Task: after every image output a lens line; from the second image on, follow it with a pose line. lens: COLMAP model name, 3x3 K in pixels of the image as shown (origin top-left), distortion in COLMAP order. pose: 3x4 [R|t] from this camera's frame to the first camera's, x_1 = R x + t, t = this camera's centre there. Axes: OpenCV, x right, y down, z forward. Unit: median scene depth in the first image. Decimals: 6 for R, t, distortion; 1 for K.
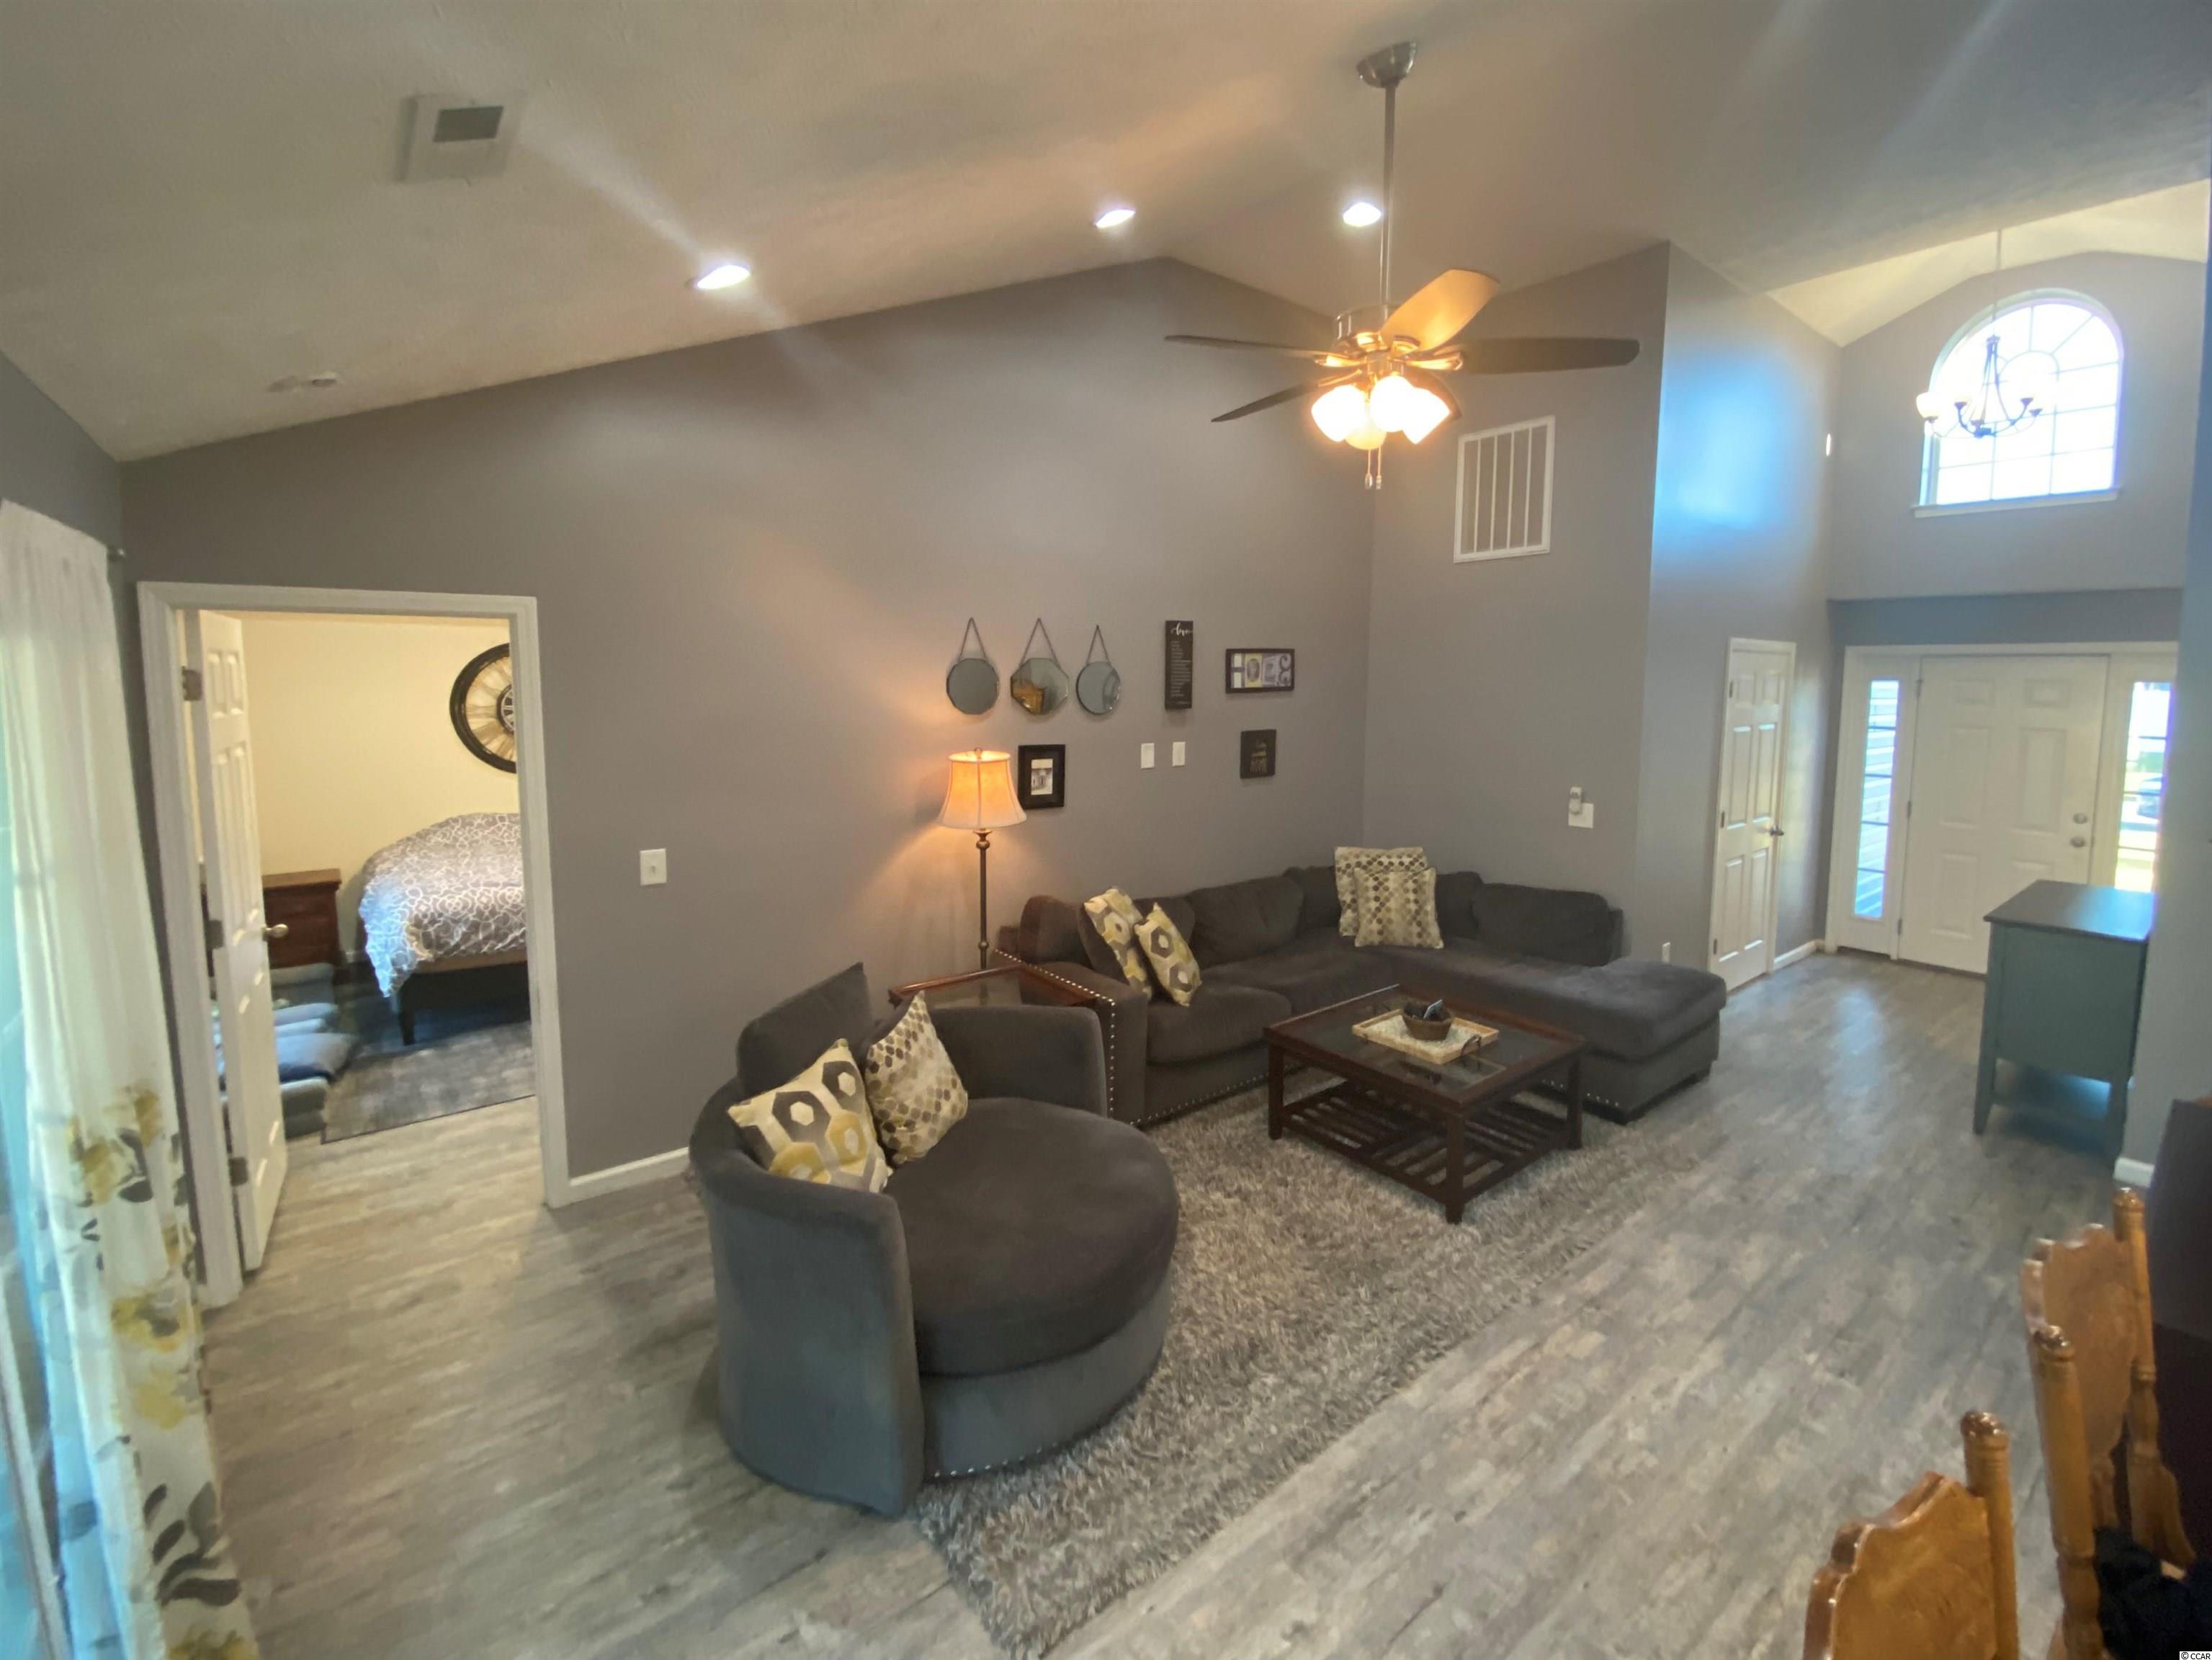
lens RADIAL K [[962.1, 0, 1189.3], [0, 962.1, 759.3], [0, 0, 1]] dist [0.021406, -0.019238]
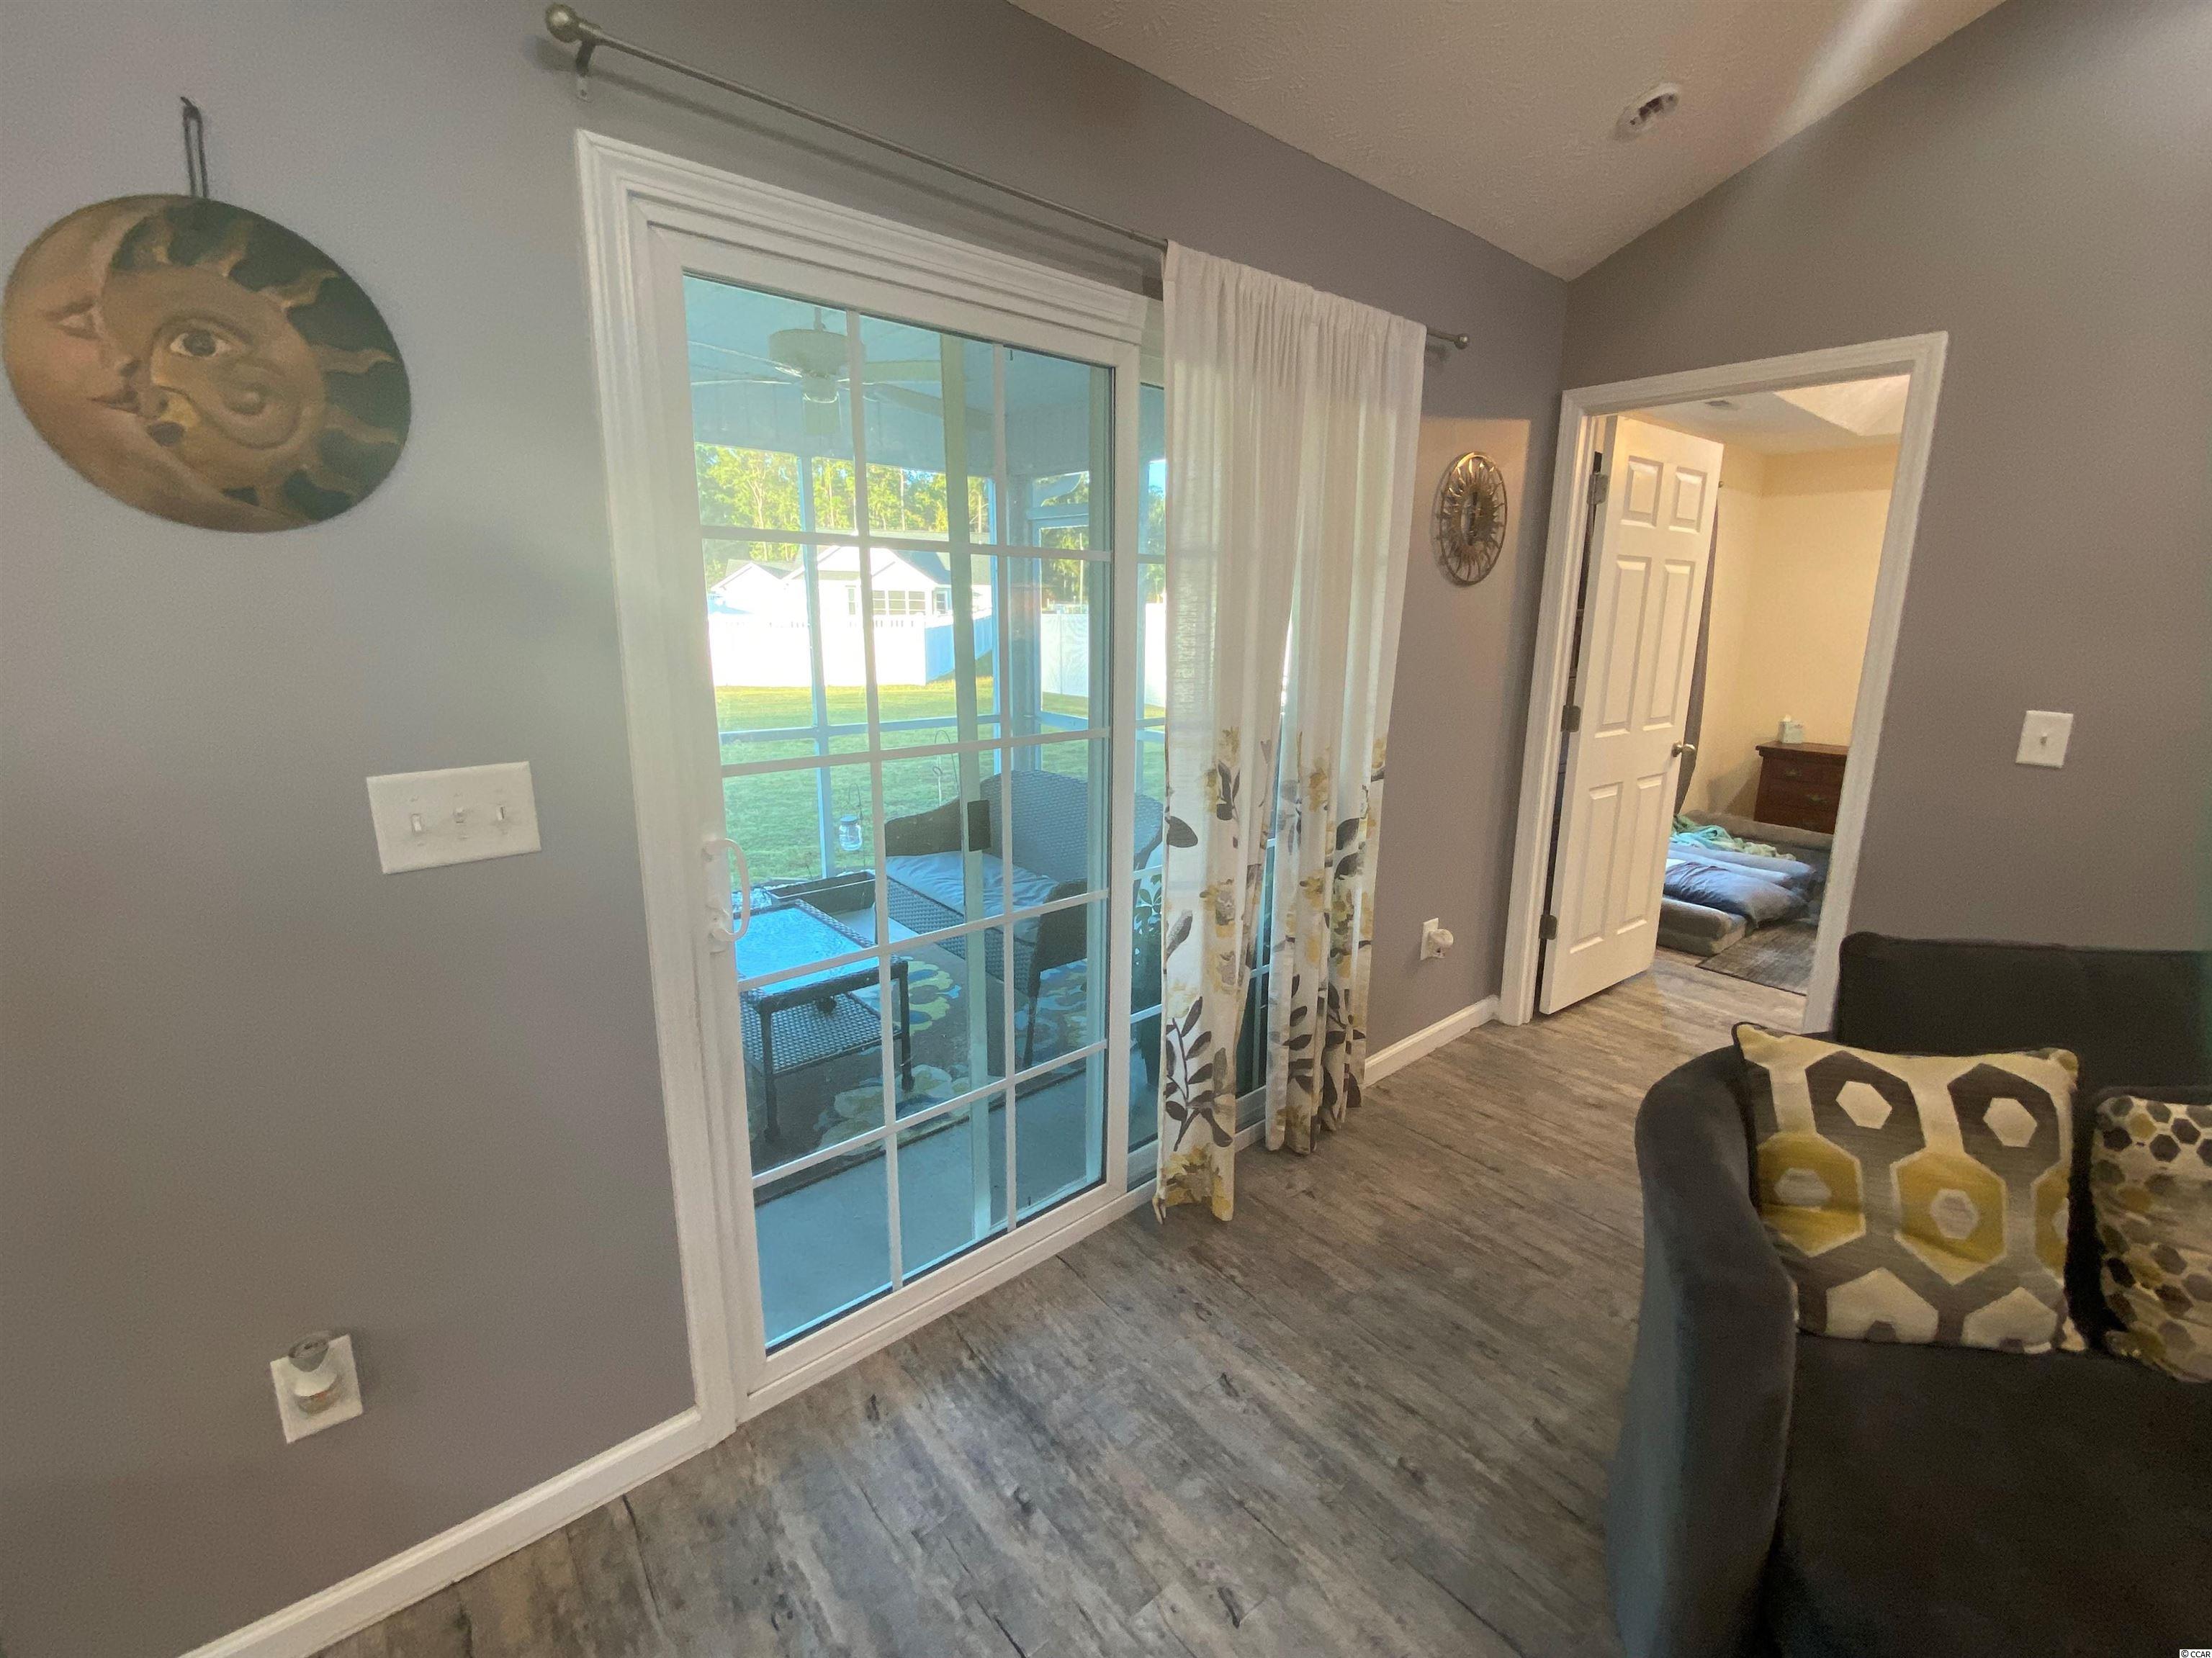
lens RADIAL K [[935.7, 0, 1144.6], [0, 935.7, 803.7], [0, 0, 1]] dist [0.053824, -0.034886]
pose [[0.008112, 0.200253, -0.979711, 0.093796], [-0.103069, 0.974692, 0.198374, 0.108538], [0.994641, 0.099369, 0.028546, 0.467956]]
